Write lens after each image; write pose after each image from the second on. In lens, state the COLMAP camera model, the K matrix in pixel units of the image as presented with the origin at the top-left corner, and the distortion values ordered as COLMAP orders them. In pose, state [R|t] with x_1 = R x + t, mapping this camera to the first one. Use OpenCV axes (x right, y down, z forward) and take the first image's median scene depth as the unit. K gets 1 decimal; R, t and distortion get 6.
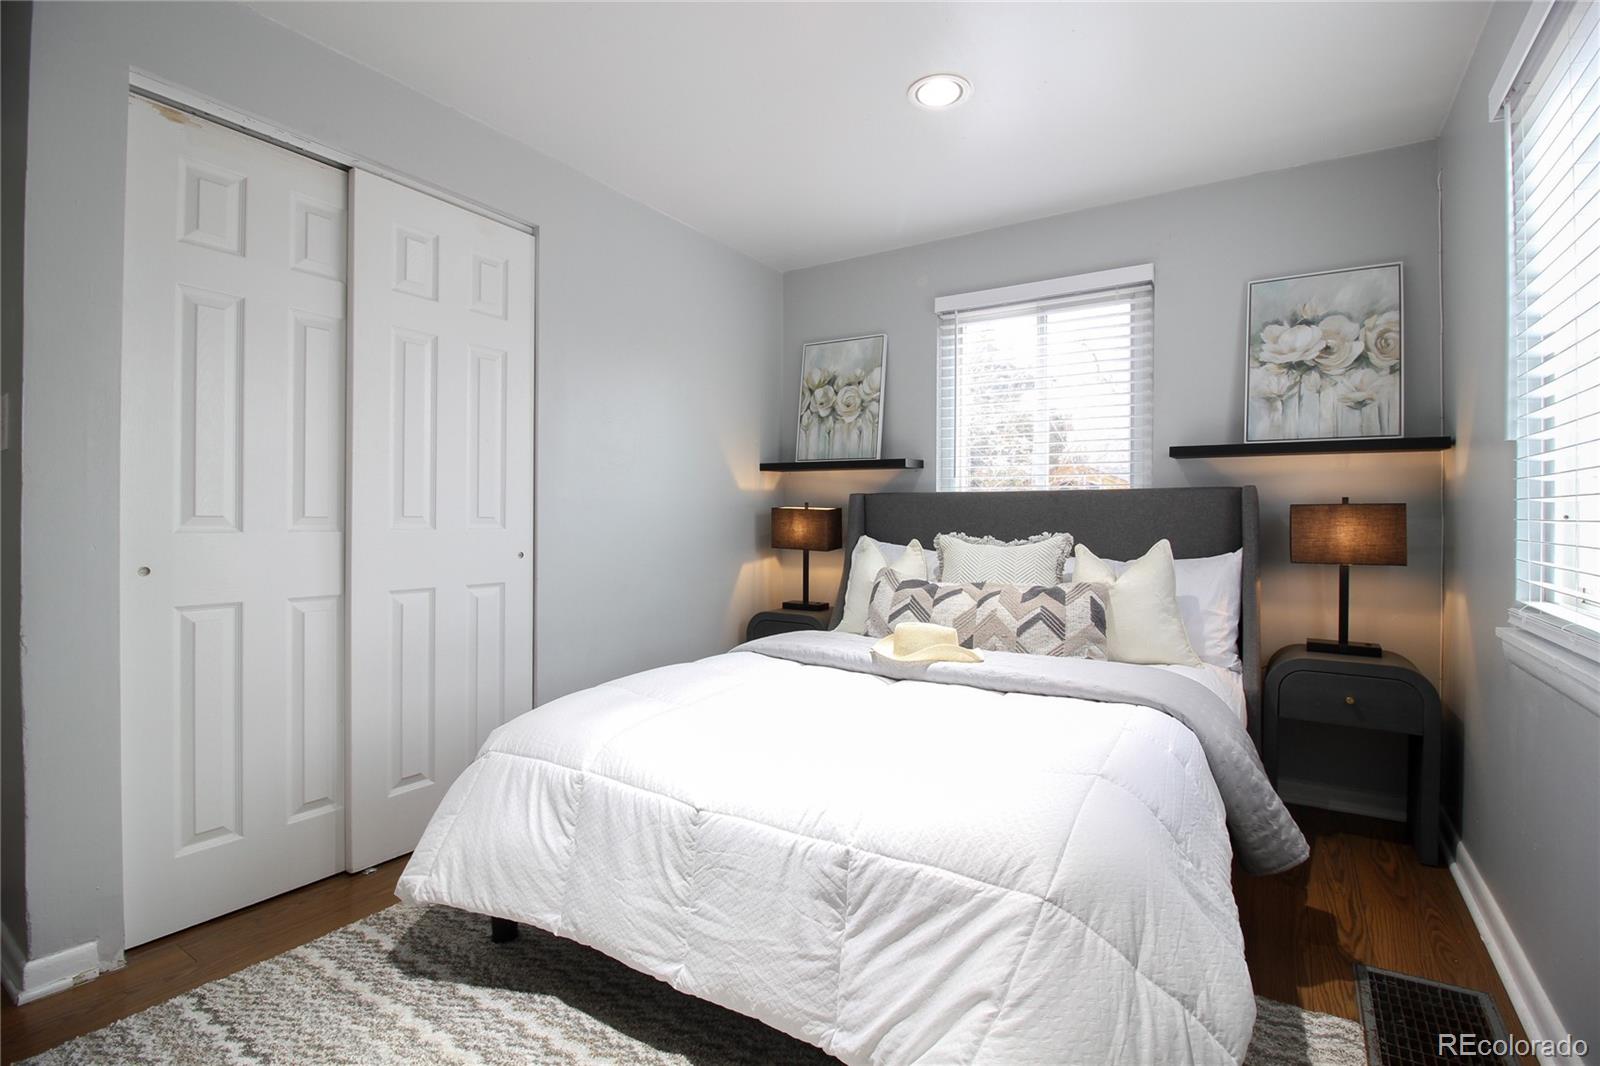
lens RADIAL K [[739.8, 0, 813.1], [0, 739.8, 526.2], [0, 0, 1]] dist [-0.000054, -0.012110]
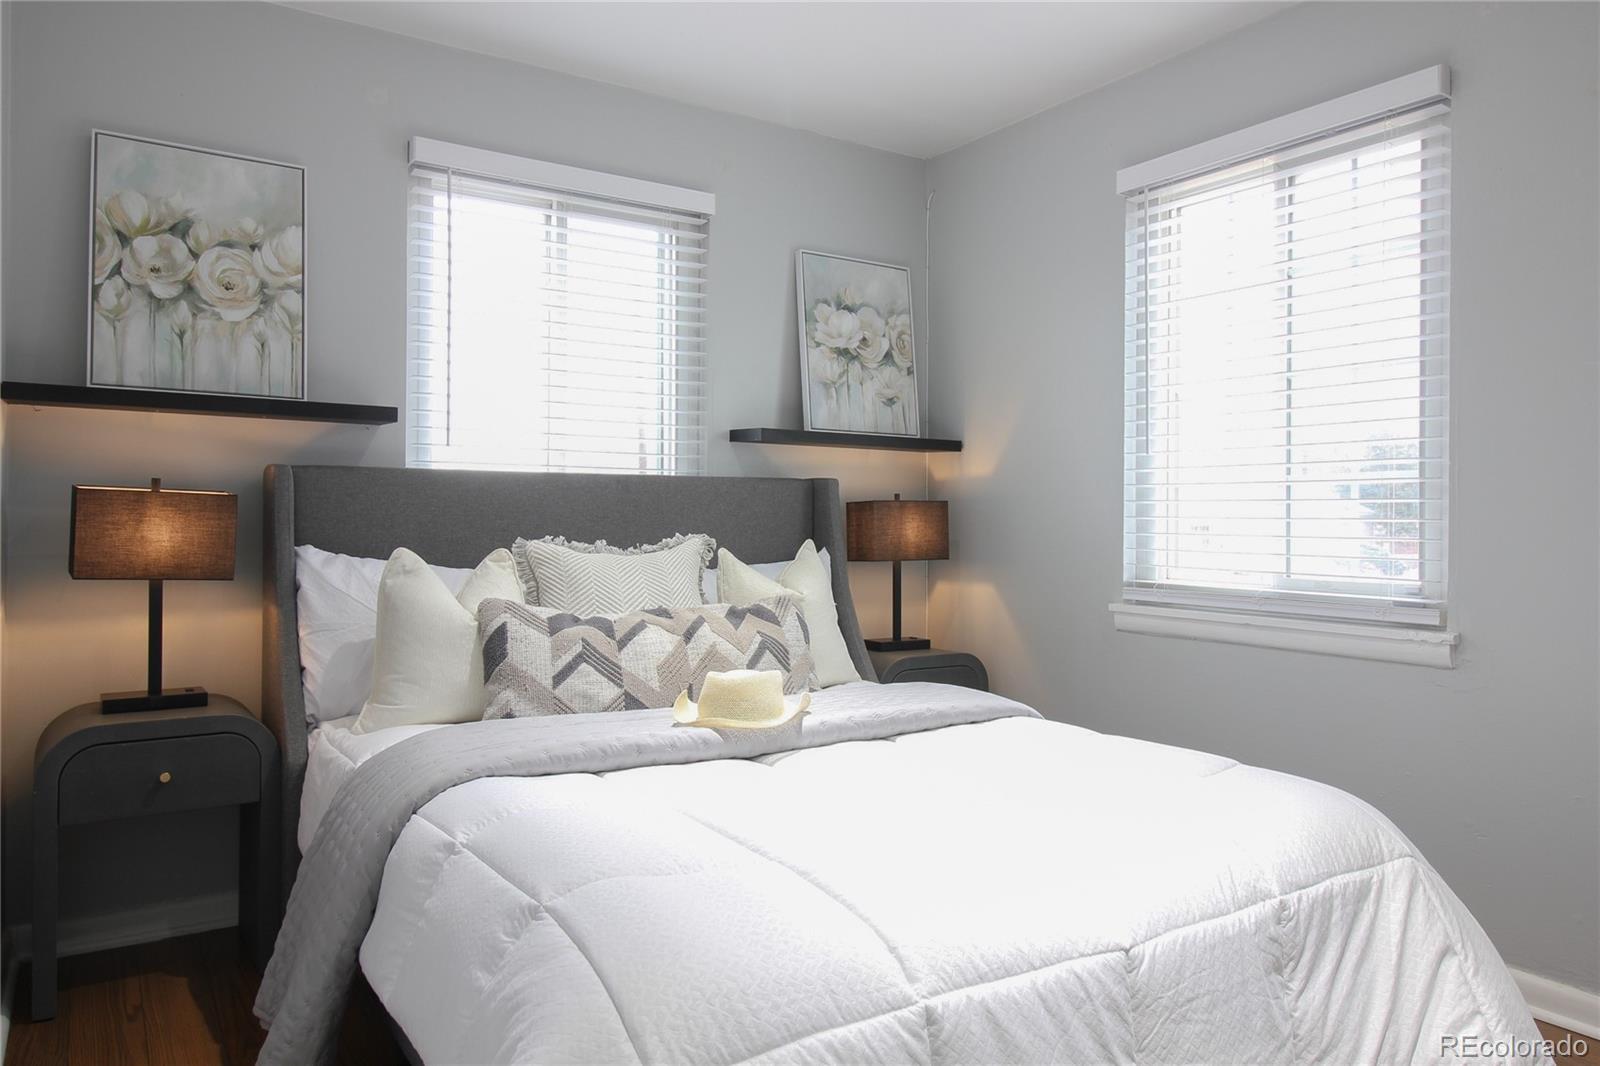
lens RADIAL K [[1097.4, 0, 800.0], [0, 1097.4, 533.0], [0, 0, 1]] dist [0.002585, 0.004231]
pose [[0.417099, -0.012870, 0.908770, -0.633318], [0.006546, 0.999916, 0.011157, -0.003463], [-0.908838, 0.001295, 0.417148, 0.460028]]
